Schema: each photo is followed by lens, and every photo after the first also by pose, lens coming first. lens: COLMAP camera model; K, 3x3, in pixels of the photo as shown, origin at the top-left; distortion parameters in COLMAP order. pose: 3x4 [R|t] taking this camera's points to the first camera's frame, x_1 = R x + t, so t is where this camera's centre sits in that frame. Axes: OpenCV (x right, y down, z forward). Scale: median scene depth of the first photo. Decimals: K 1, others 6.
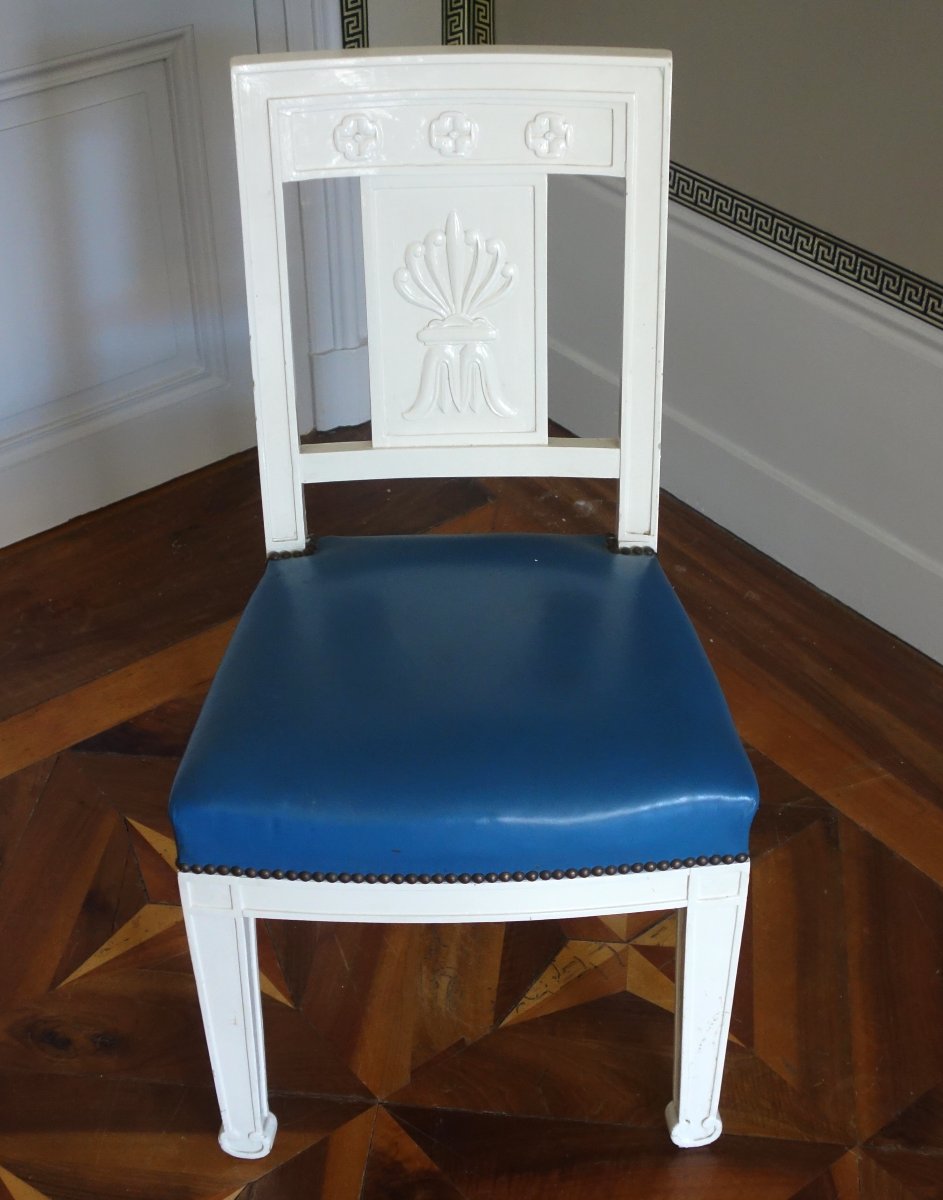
lens RADIAL K [[1734.3, 0, 503.0], [0, 1734.3, 599.6], [0, 0, 1]] dist [-0.017033, -0.004177]
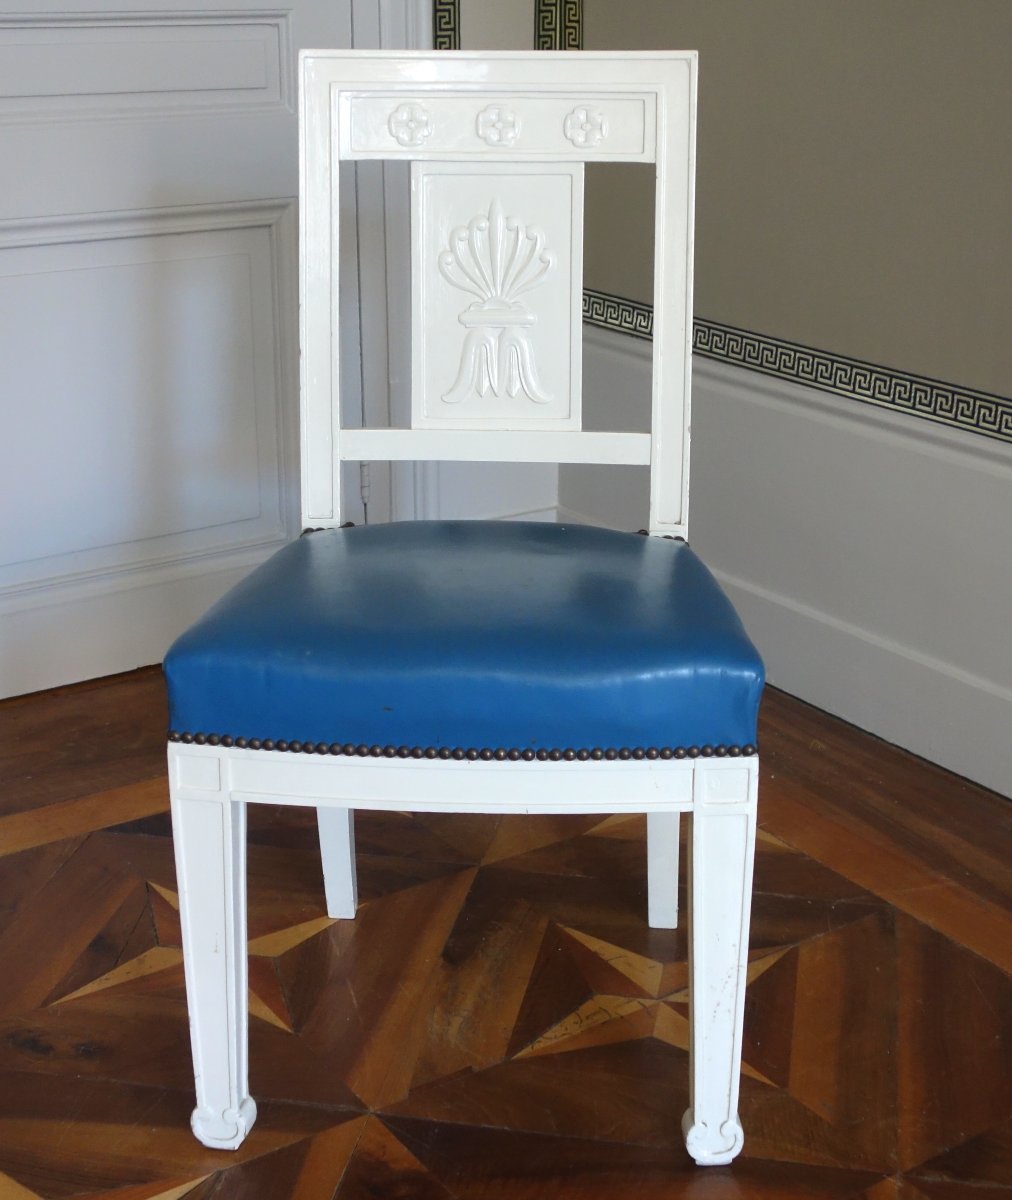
lens RADIAL K [[1773.0, 0, 532.4], [0, 1773.0, 570.4], [0, 0, 1]] dist [-0.010347, -0.021325]
pose [[0.997125, 0.029450, -0.069822, 0.070463], [-0.049802, 0.949140, -0.310890, 0.306434], [0.057115, 0.313473, 0.947878, 0.028790]]
